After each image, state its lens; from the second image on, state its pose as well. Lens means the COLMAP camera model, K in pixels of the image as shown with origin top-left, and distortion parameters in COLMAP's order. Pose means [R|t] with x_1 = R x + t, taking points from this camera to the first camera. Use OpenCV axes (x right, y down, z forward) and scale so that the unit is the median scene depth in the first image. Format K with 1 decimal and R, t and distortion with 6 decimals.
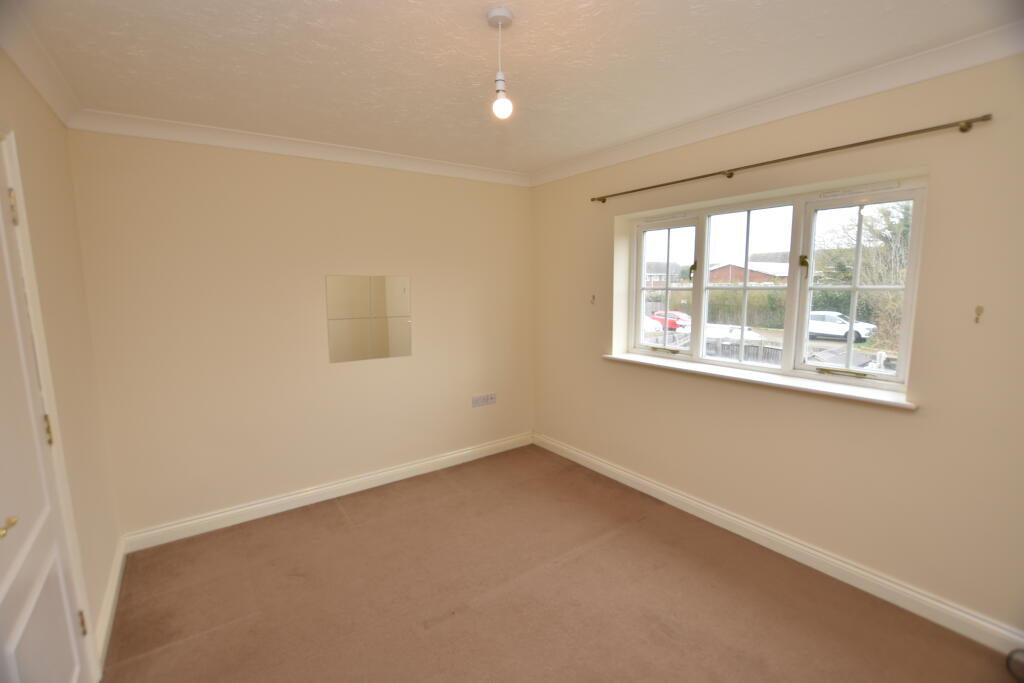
lens RADIAL K [[463.8, 0, 509.4], [0, 463.8, 347.4], [0, 0, 1]] dist [-0.002585, 0.000282]
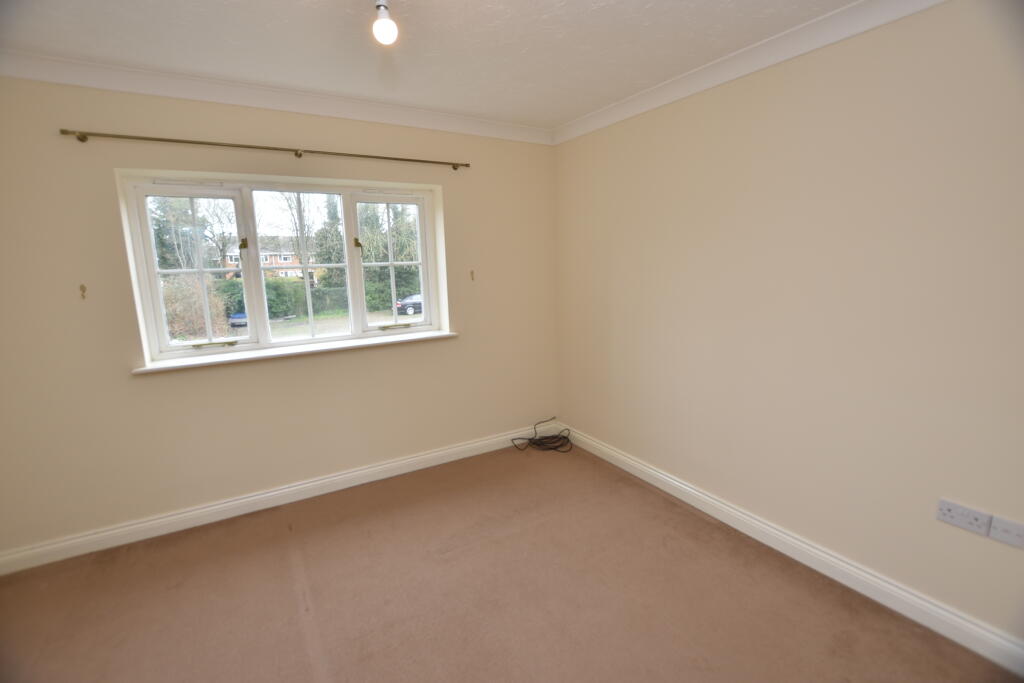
lens RADIAL K [[462.0, 0, 512.0], [0, 462.0, 341.5], [0, 0, 1]] dist [-0.001473, -0.000240]
pose [[0.091423, -0.162161, 0.982520, -0.625117], [0.167474, 0.975102, 0.145353, -0.045047], [-0.981628, 0.151258, 0.116304, 0.548400]]
